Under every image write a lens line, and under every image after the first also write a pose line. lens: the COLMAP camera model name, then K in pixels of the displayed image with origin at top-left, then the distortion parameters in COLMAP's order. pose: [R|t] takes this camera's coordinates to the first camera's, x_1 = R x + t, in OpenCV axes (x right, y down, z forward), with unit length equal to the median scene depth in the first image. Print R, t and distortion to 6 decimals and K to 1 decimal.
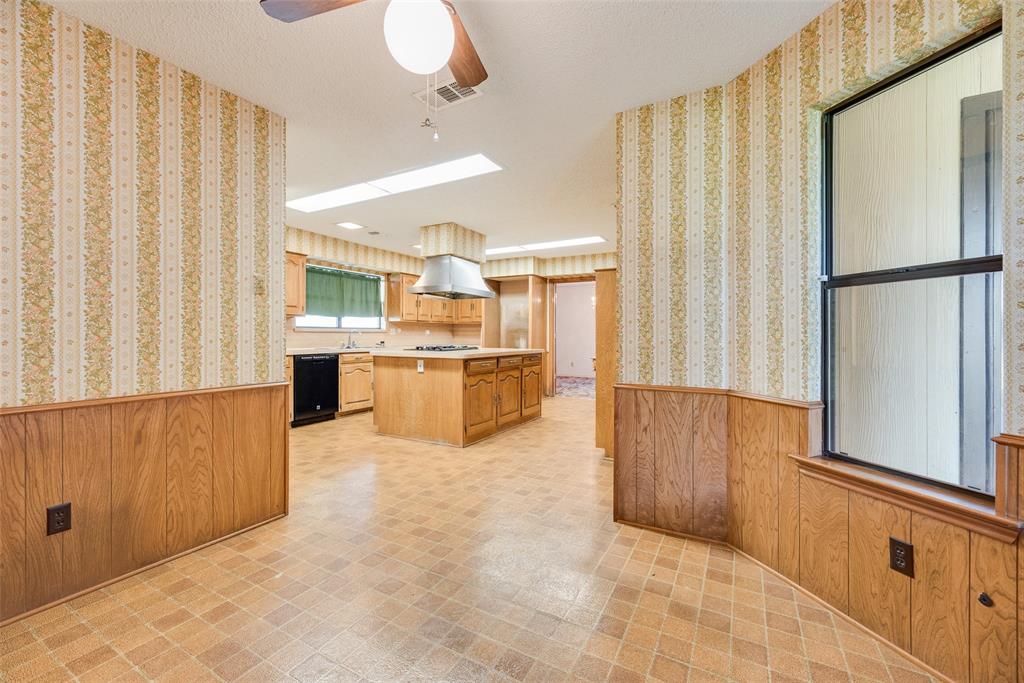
lens RADIAL K [[418.7, 0, 512.0], [0, 418.7, 341.5], [0, 0, 1]] dist [0.015357, 0.000016]
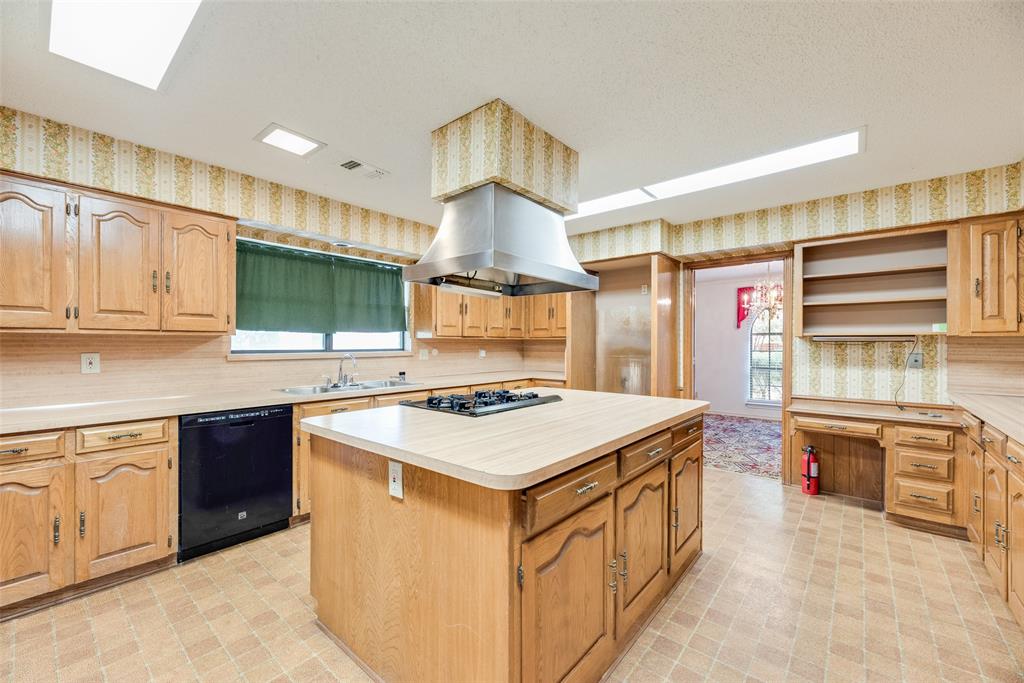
lens RADIAL K [[411.7, 0, 513.8], [0, 411.7, 346.3], [0, 0, 1]] dist [0.003497, 0.000425]
pose [[0.981845, -0.002324, -0.189669, -0.039418], [0.000416, 0.999949, -0.010098, -0.032344], [0.189683, 0.009836, 0.981796, 0.463552]]
